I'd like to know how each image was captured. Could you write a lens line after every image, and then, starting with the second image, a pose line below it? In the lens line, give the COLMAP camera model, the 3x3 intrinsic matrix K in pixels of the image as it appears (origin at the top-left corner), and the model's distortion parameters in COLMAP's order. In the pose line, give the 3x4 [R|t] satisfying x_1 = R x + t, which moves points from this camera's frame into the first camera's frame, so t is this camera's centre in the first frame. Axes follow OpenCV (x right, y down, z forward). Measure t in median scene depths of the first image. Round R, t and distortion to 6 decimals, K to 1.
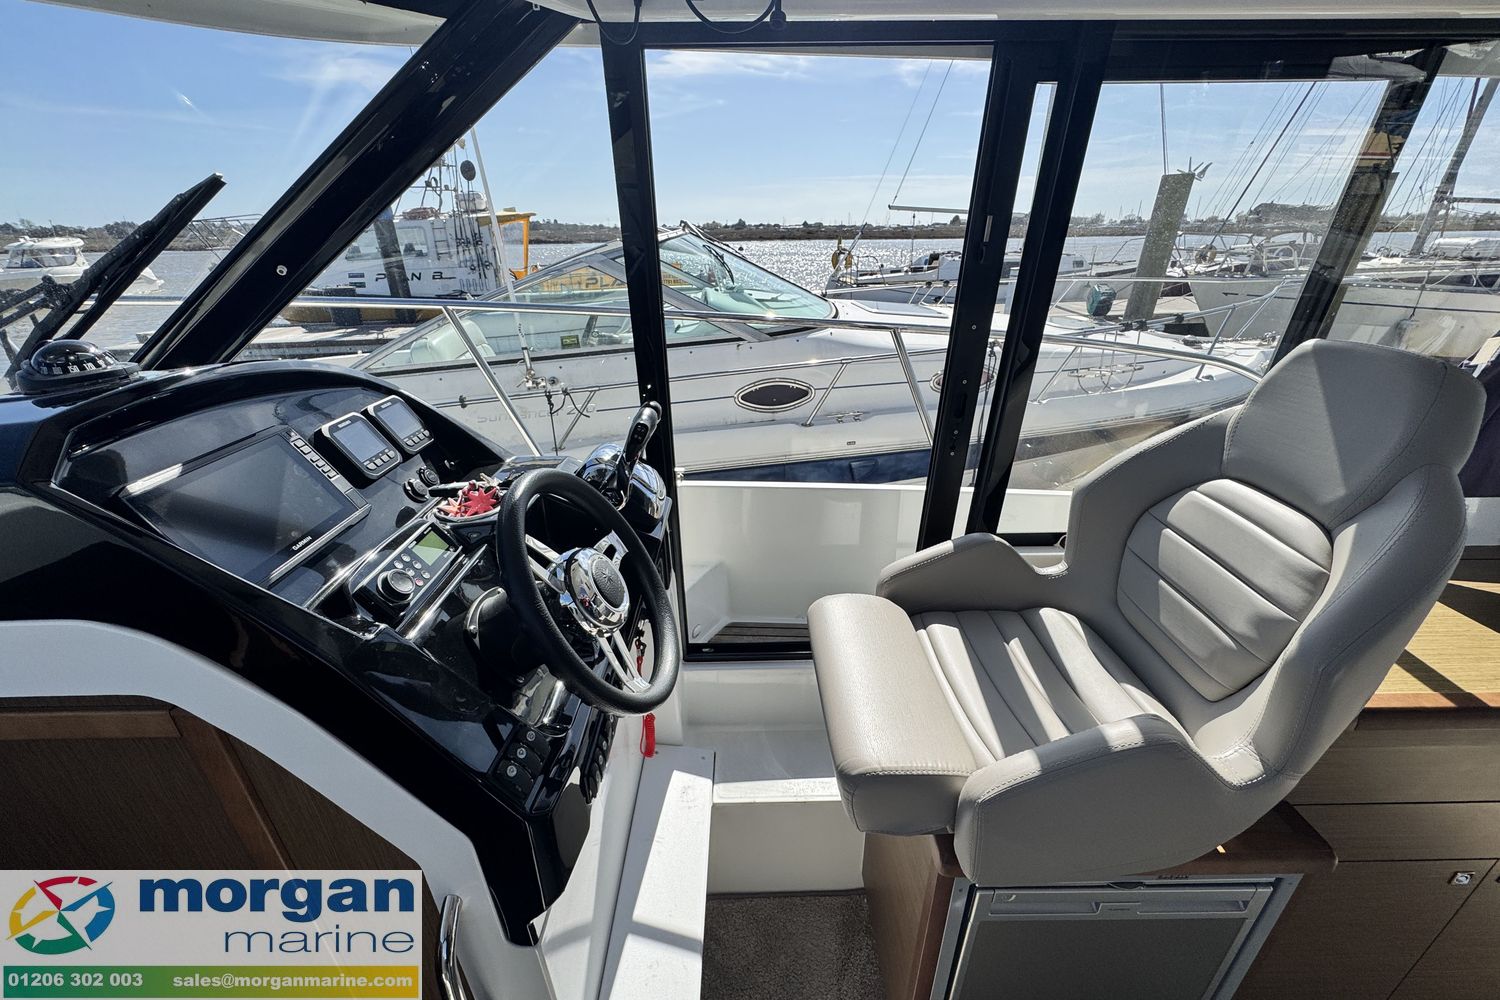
lens RADIAL K [[594.9, 0, 739.2], [0, 594.9, 518.3], [0, 0, 1]] dist [-0.001297, -0.000957]
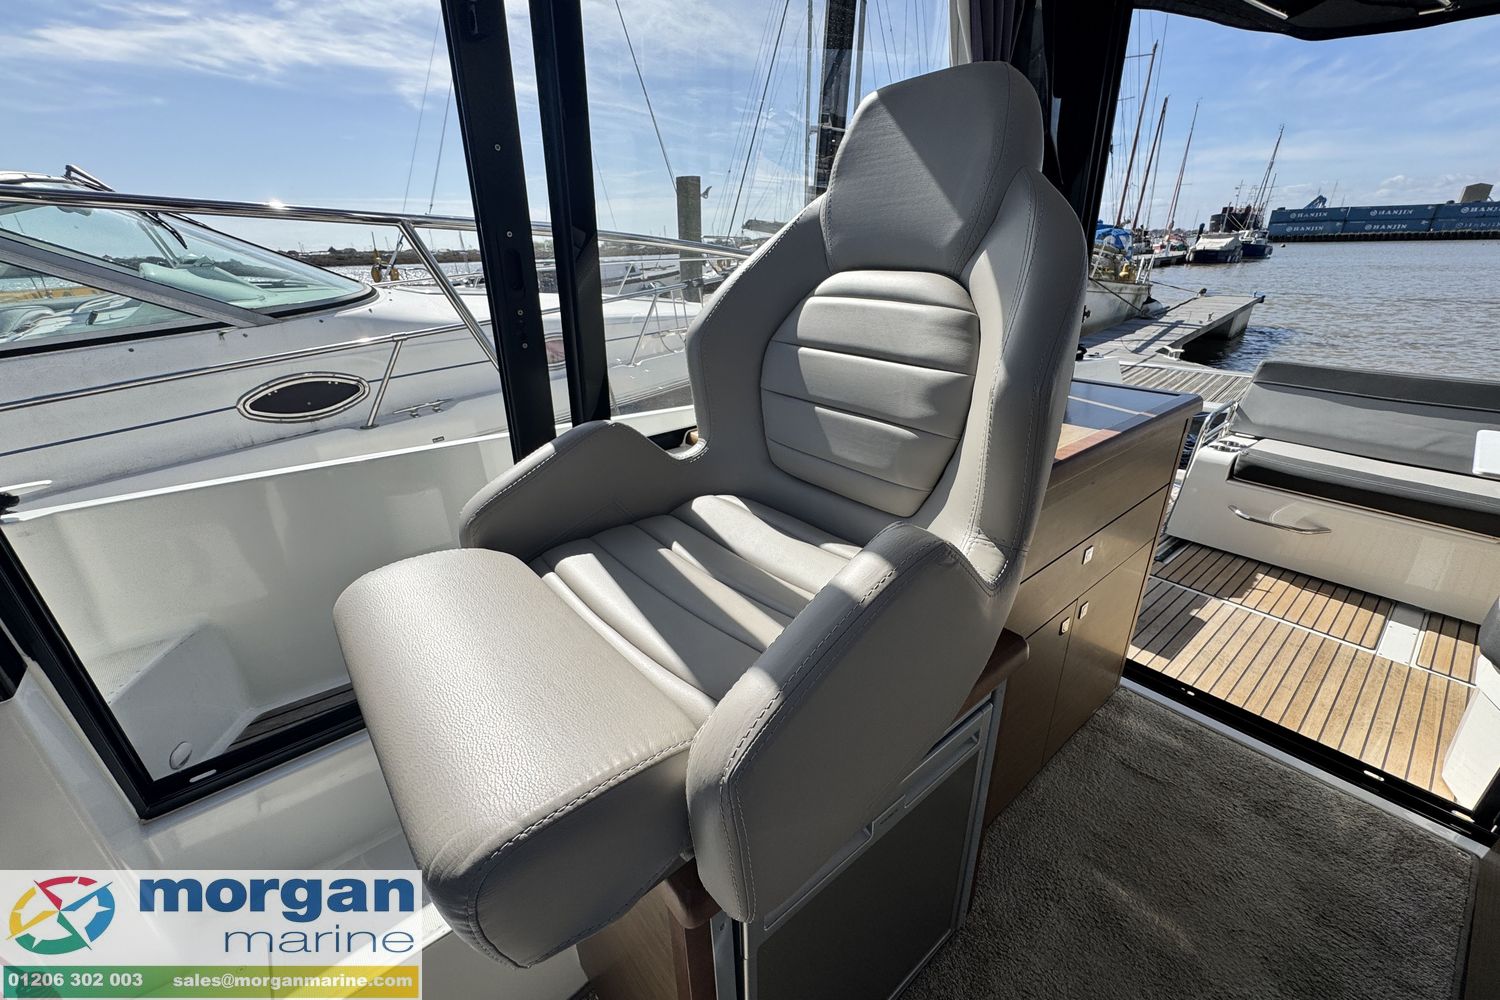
lens RADIAL K [[594.9, 0, 750.9], [0, 594.9, 506.6], [0, 0, 1]] dist [-0.001297, -0.000957]
pose [[0.784895, -0.253465, 0.565416, 0.127737], [0.287196, 0.957386, 0.030499, 0.150990], [-0.549051, 0.138447, 0.824242, 0.329555]]
